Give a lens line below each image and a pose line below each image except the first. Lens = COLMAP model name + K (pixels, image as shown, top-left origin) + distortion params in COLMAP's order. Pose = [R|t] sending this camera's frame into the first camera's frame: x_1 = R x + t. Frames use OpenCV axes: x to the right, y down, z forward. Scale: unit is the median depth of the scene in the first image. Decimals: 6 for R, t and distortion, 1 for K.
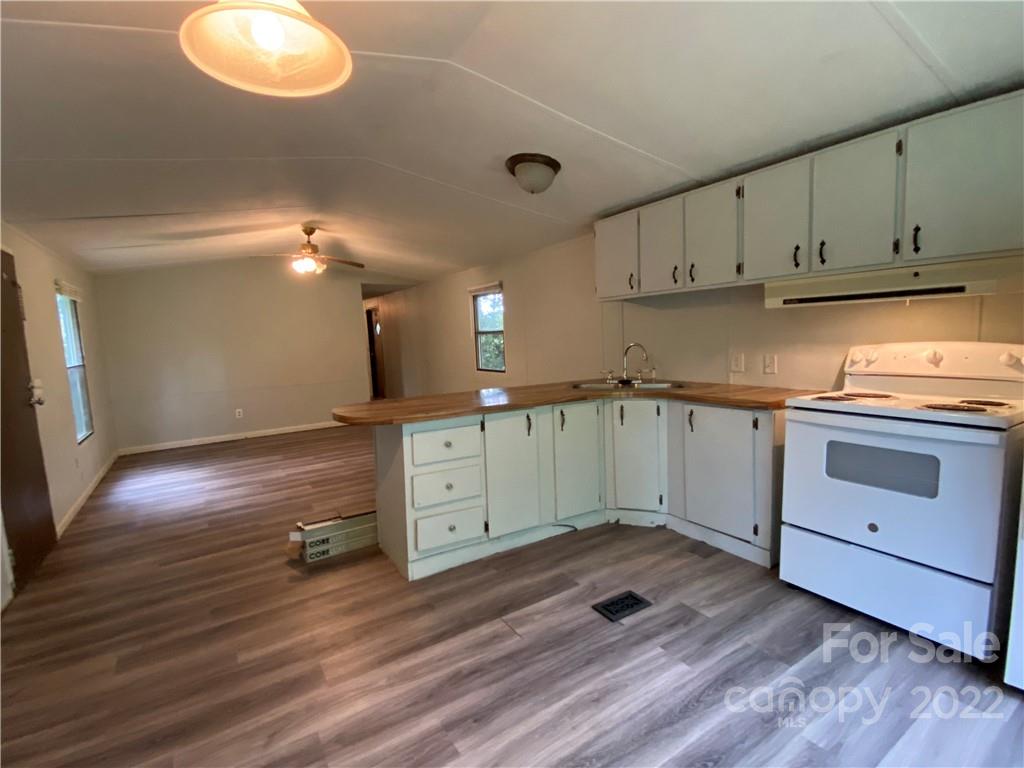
lens RADIAL K [[476.2, 0, 507.4], [0, 476.2, 382.4], [0, 0, 1]] dist [0.008915, -0.000580]
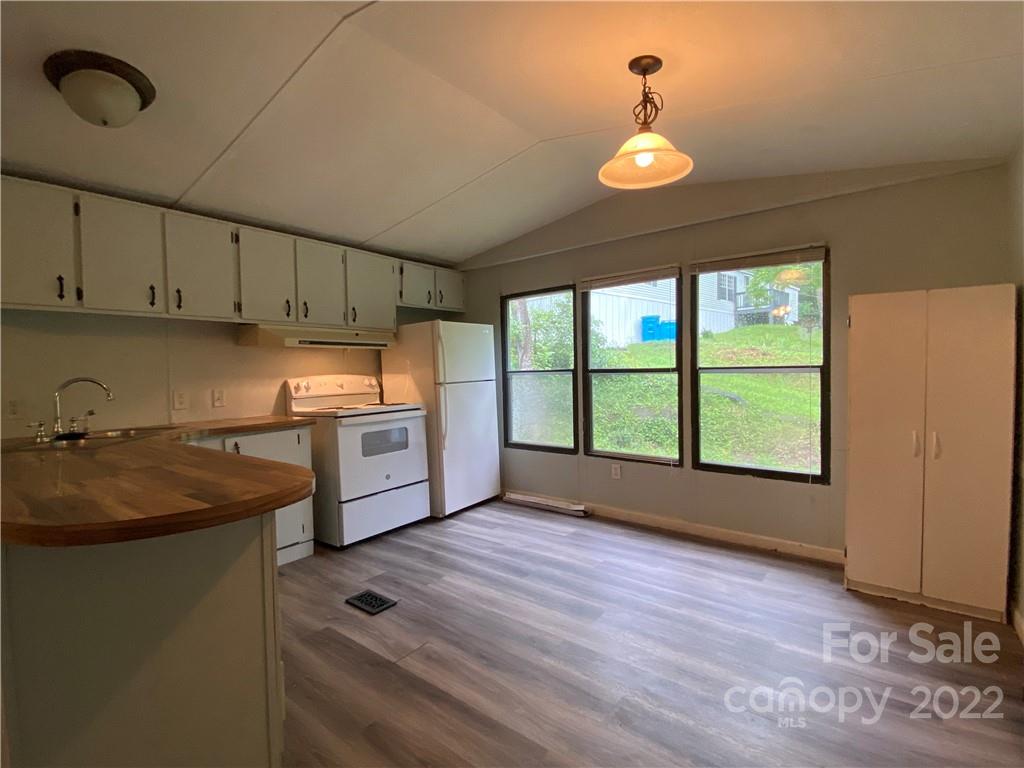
lens RADIAL K [[476.2, 0, 507.4], [0, 476.2, 382.4], [0, 0, 1]] dist [0.008915, -0.000580]
pose [[-0.327537, 0.018436, 0.944658, -0.670203], [0.129177, 0.991295, 0.025442, -0.015747], [-0.935966, 0.130361, -0.327068, 0.735326]]
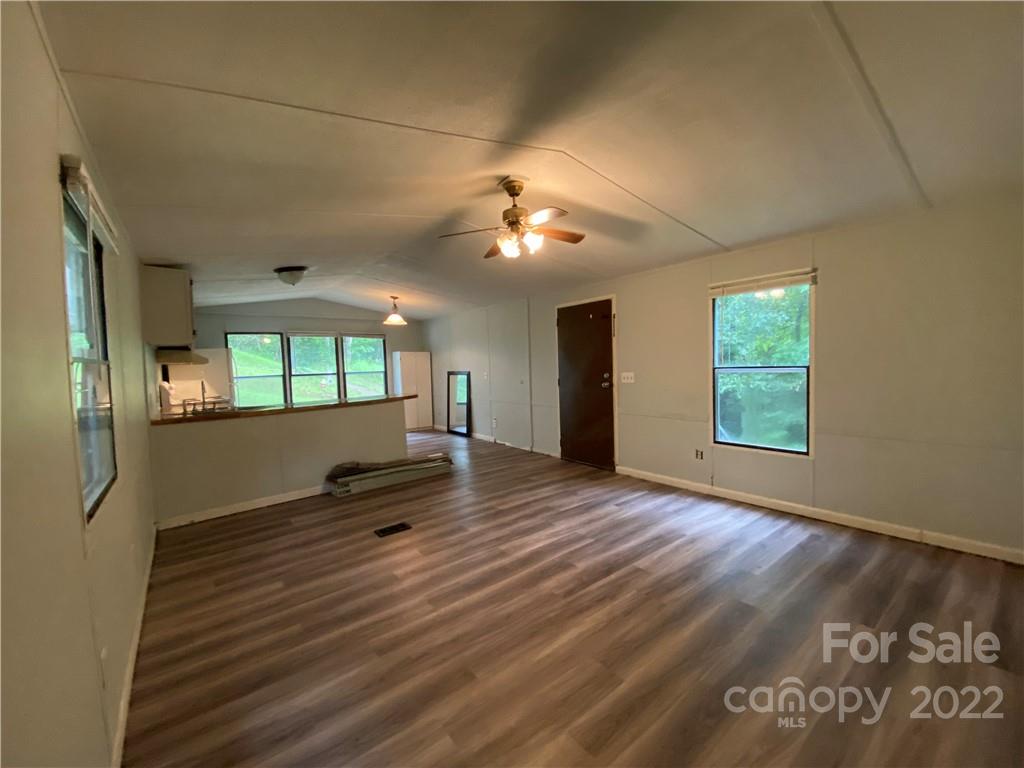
lens RADIAL K [[411.8, 0, 511.0], [0, 411.8, 378.4], [0, 0, 1]] dist [0.001772, -0.000219]
pose [[-0.992913, 0.077146, -0.090406, -0.541249], [0.063446, 0.987297, 0.145667, -0.231893], [0.100495, 0.138899, -0.985194, 2.530784]]
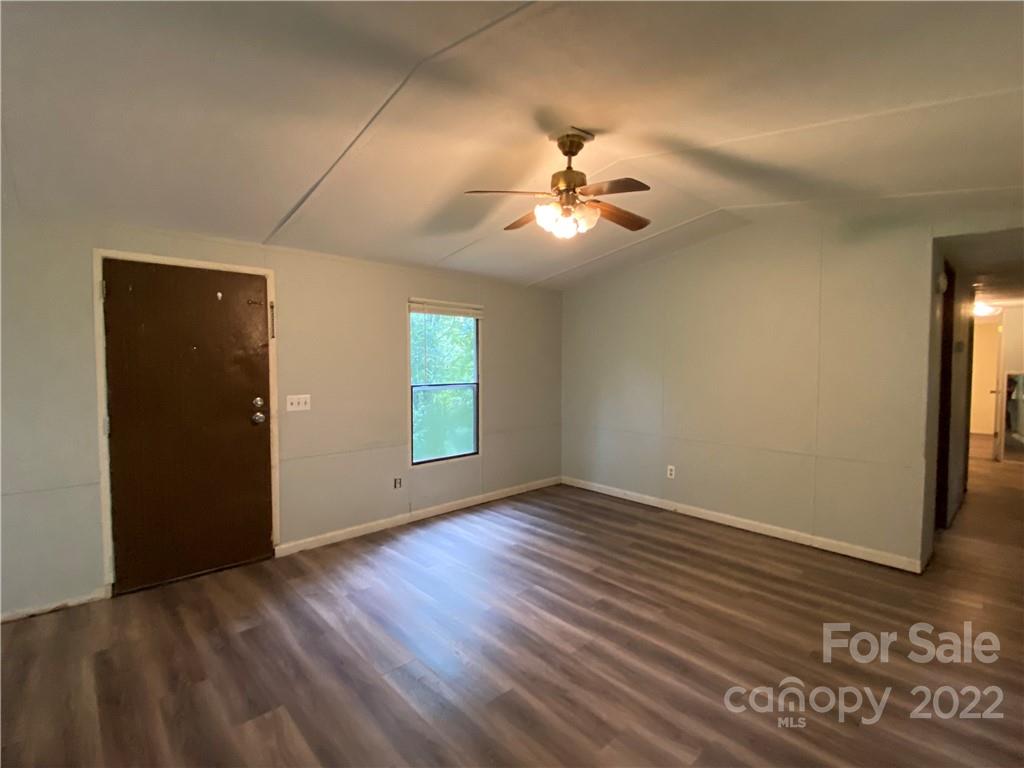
lens RADIAL K [[476.2, 0, 507.4], [0, 476.2, 382.4], [0, 0, 1]] dist [0.008915, -0.000580]
pose [[0.173761, 0.083607, -0.981232, 0.106646], [-0.112197, 0.991583, 0.064621, -0.169077], [0.978376, 0.098863, 0.181678, 1.383388]]
